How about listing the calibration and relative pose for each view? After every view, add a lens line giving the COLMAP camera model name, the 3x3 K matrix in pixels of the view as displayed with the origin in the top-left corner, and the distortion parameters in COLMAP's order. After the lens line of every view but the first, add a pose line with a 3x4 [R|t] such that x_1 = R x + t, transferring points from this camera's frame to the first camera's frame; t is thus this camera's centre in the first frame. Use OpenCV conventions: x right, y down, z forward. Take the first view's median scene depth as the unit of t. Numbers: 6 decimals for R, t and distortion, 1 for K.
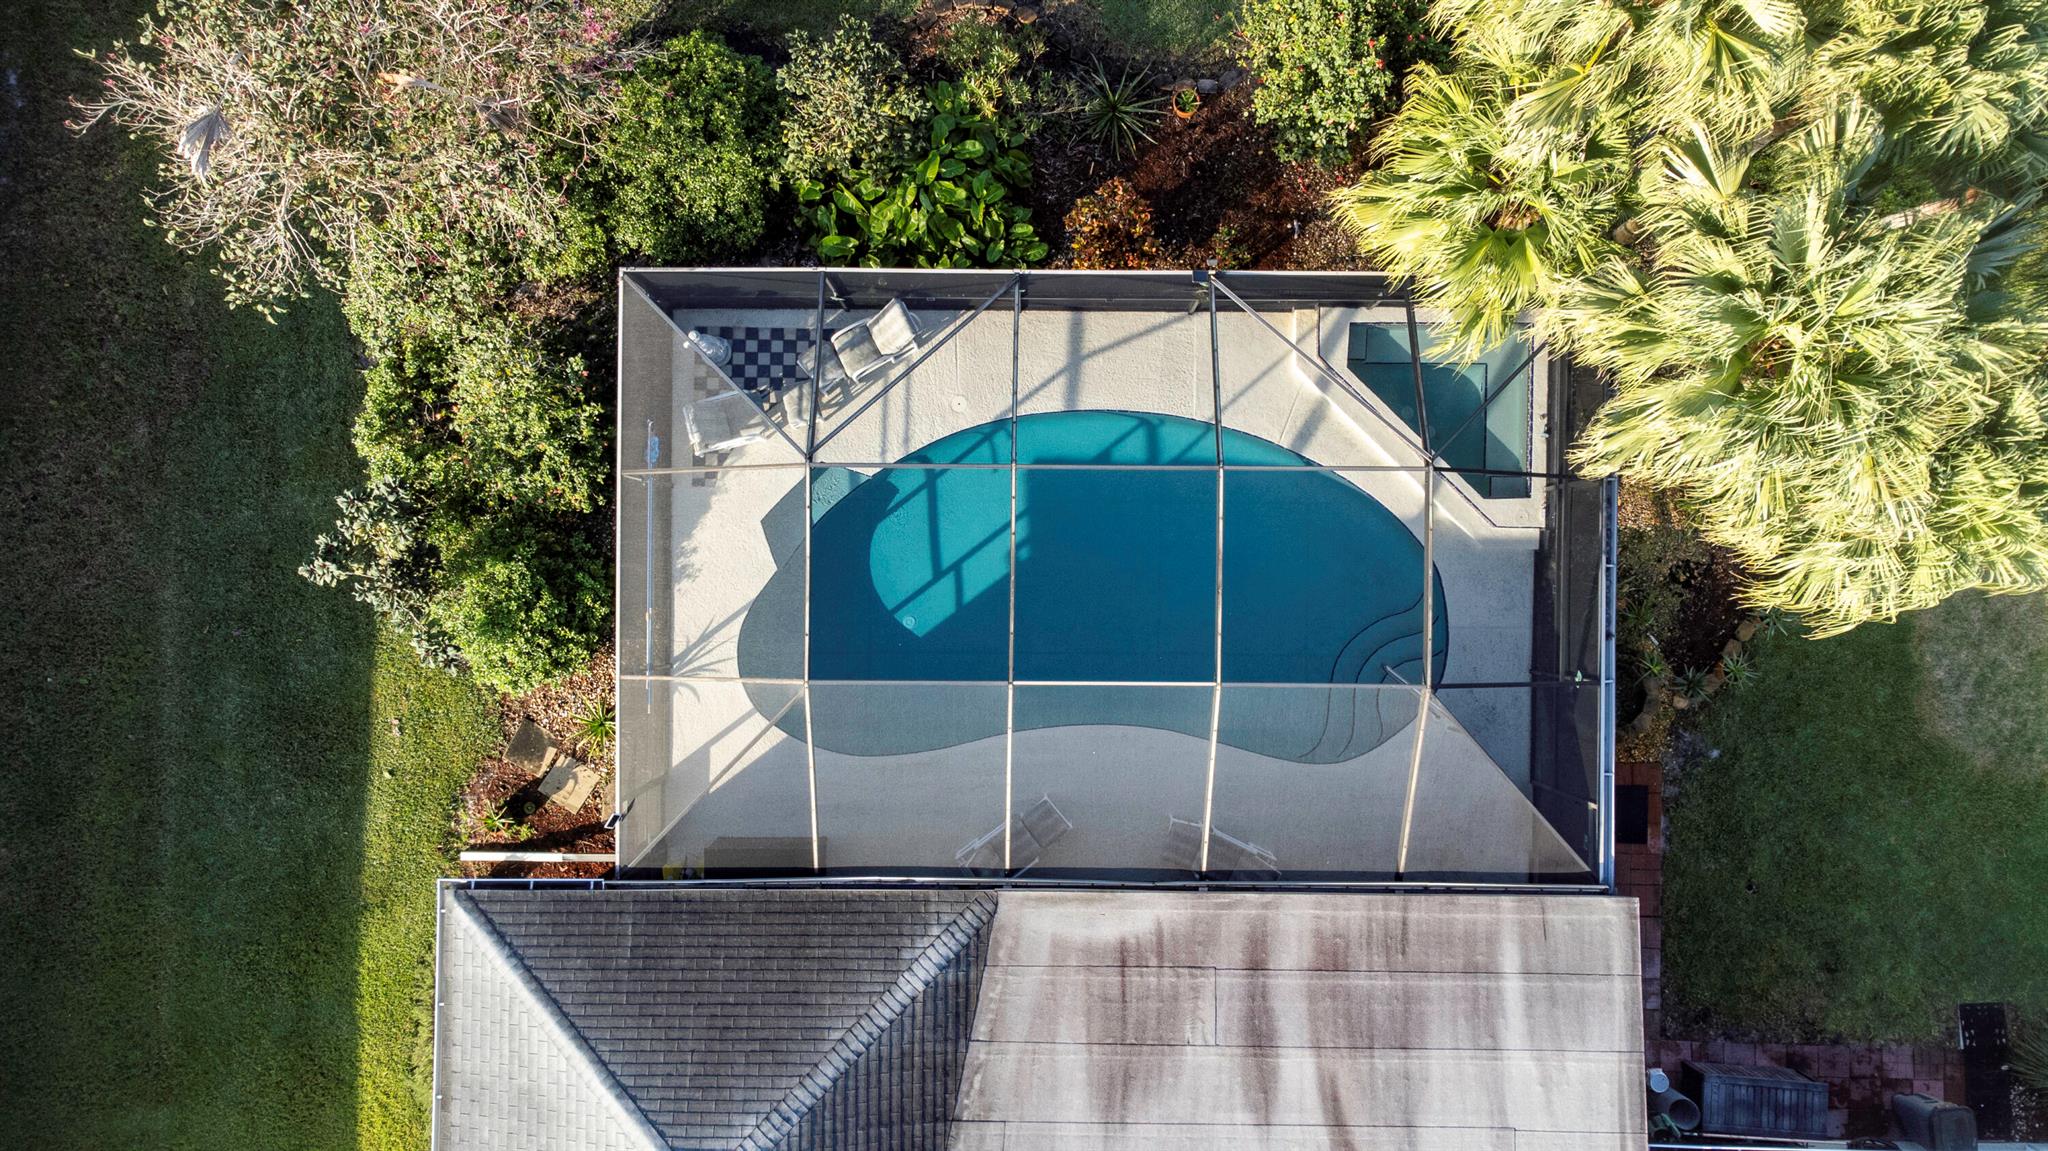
lens RADIAL K [[1535.1, 0, 1024.0], [0, 1535.1, 575.5], [0, 0, 1]] dist [-0.028183, 0.143420]
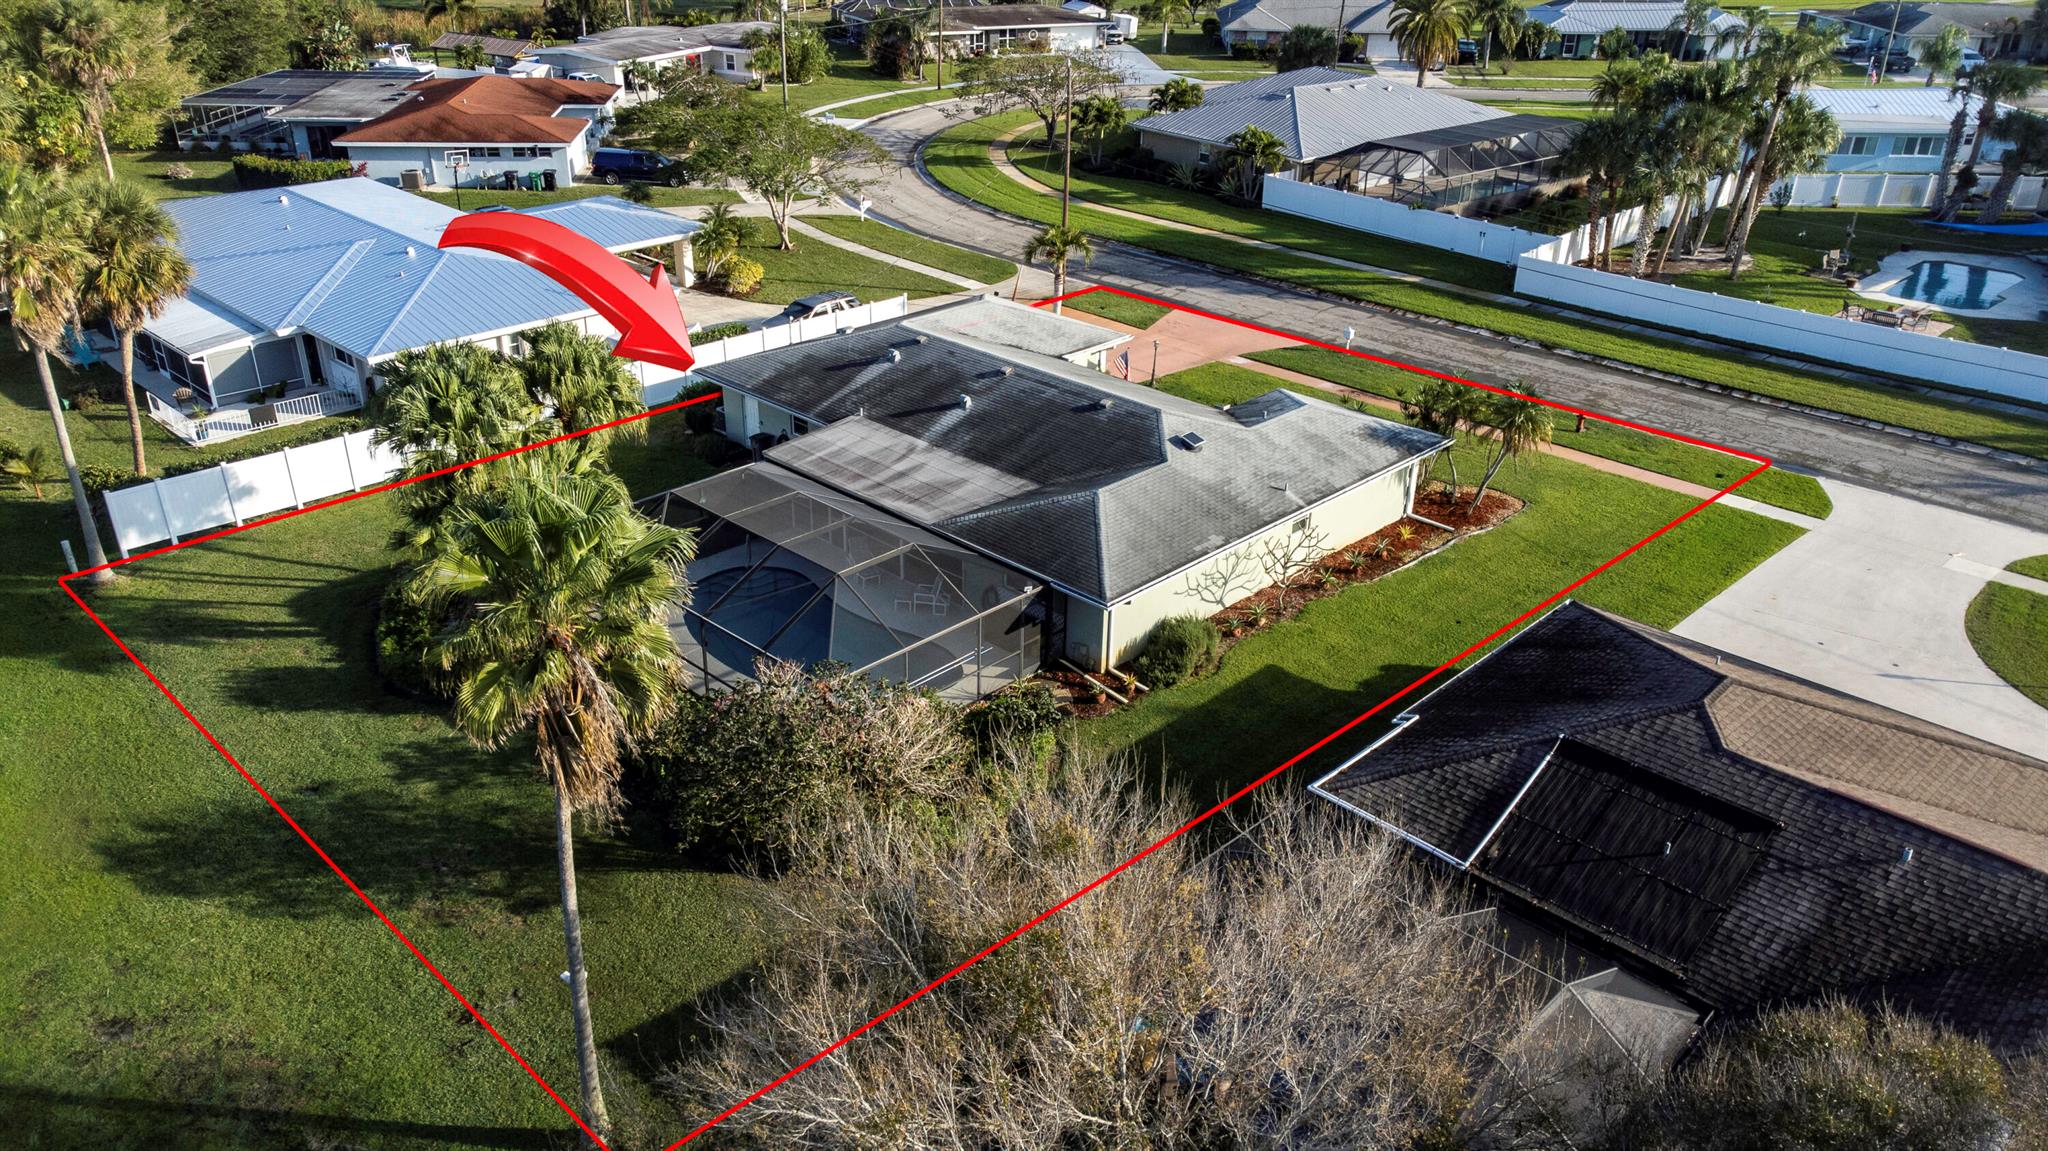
lens RADIAL K [[1524.4, 0, 1024.0], [0, 1524.4, 575.5], [0, 0, 1]] dist [0.008930, 0.059143]
pose [[-0.722155, -0.313214, 0.616757, -1.431477], [0.690936, -0.283868, 0.664851, -1.143152], [-0.033163, 0.906265, 0.421407, 0.077114]]
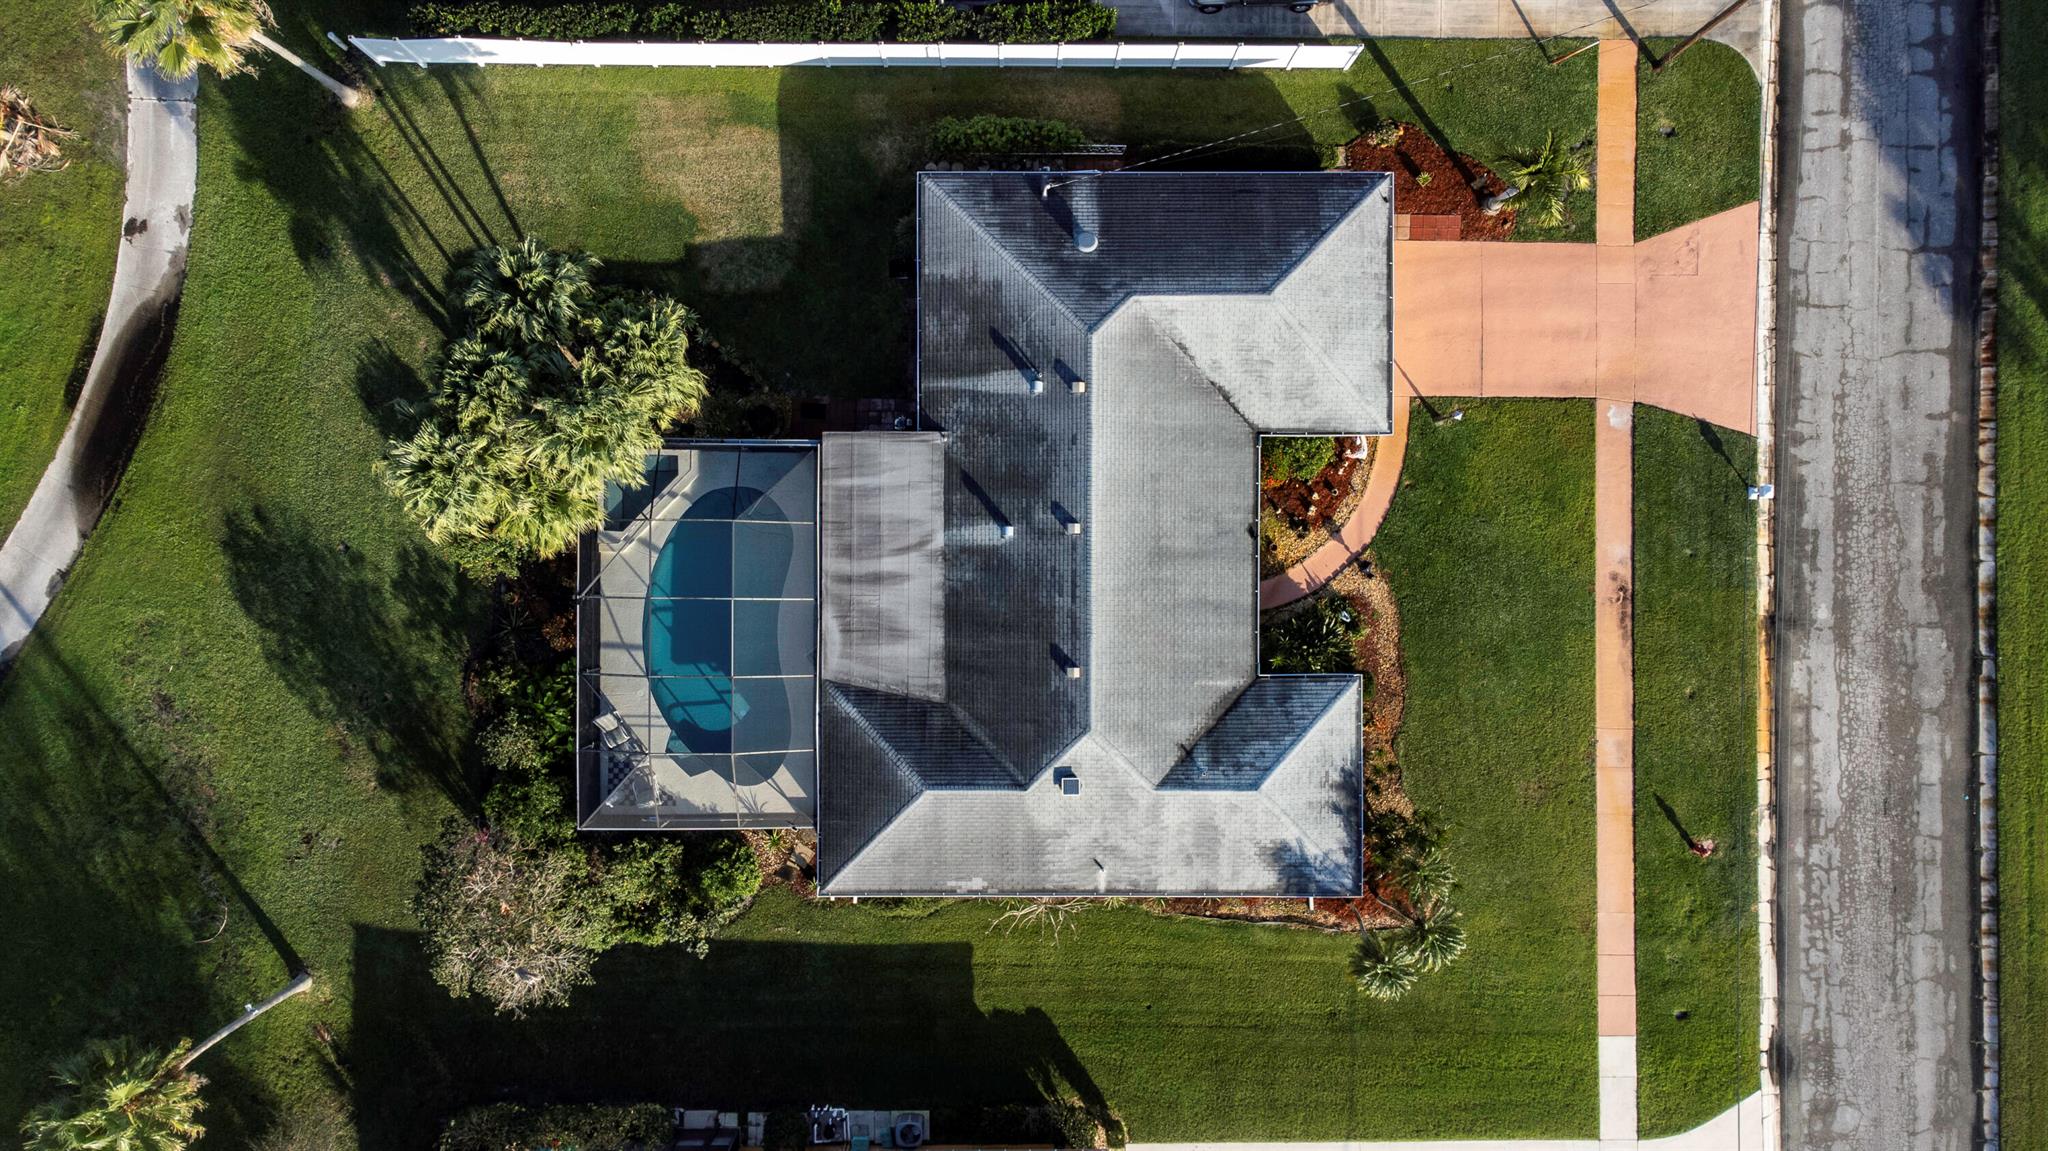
lens RADIAL K [[1535.1, 0, 1024.0], [0, 1535.1, 575.5], [0, 0, 1]] dist [-0.028183, 0.143420]
pose [[-0.005324, -0.999981, 0.002958, 0.135808], [0.999187, -0.005202, 0.039973, 0.406312], [-0.039957, 0.003168, 0.999196, -1.458511]]
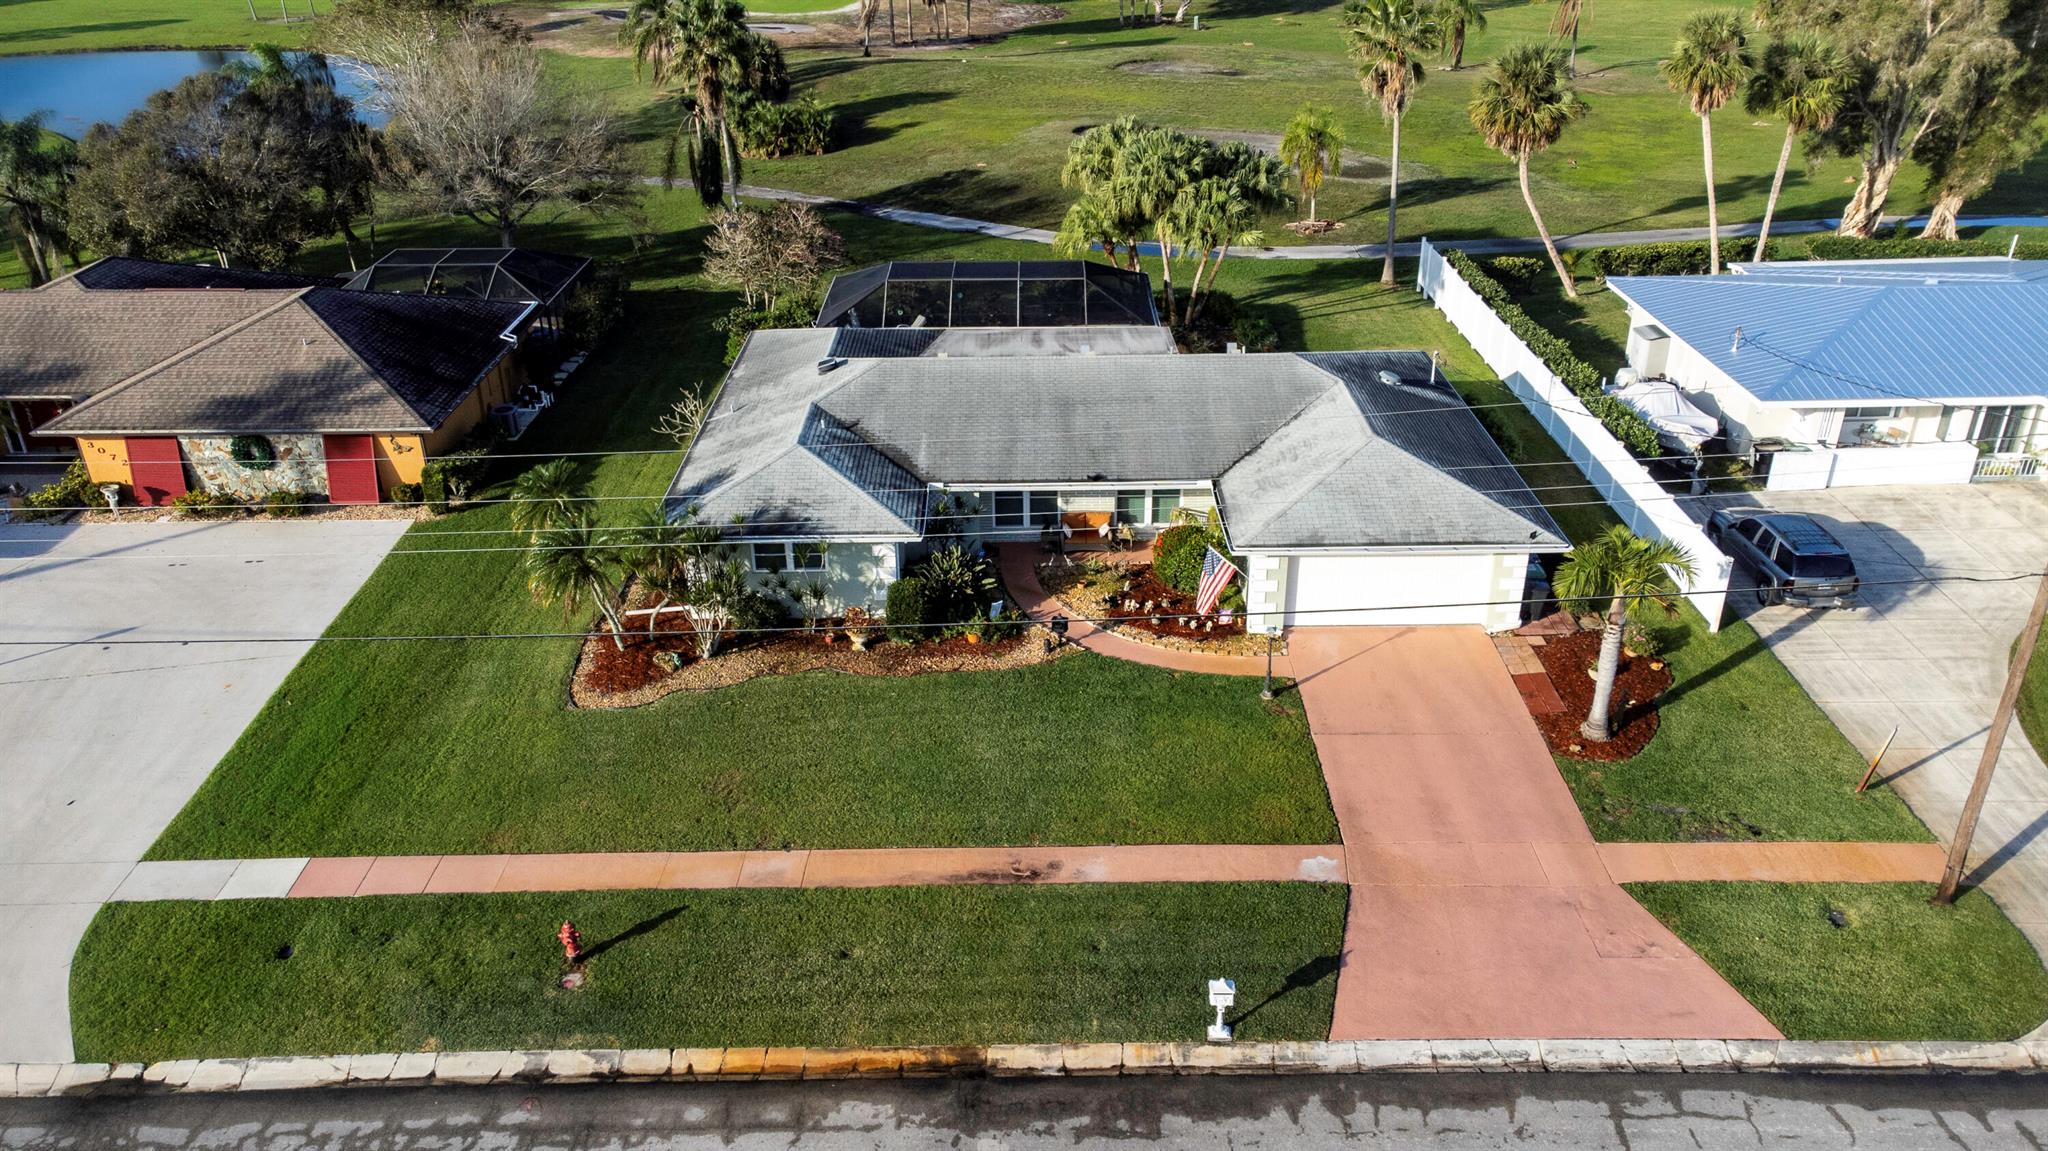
lens RADIAL K [[1524.4, 0, 1024.0], [0, 1524.4, 575.5], [0, 0, 1]] dist [0.008930, 0.059143]
pose [[0.999840, -0.017810, 0.001910, 0.107872], [0.010352, 0.487511, -0.873055, 2.667113], [0.014618, 0.872935, 0.487618, 0.030962]]
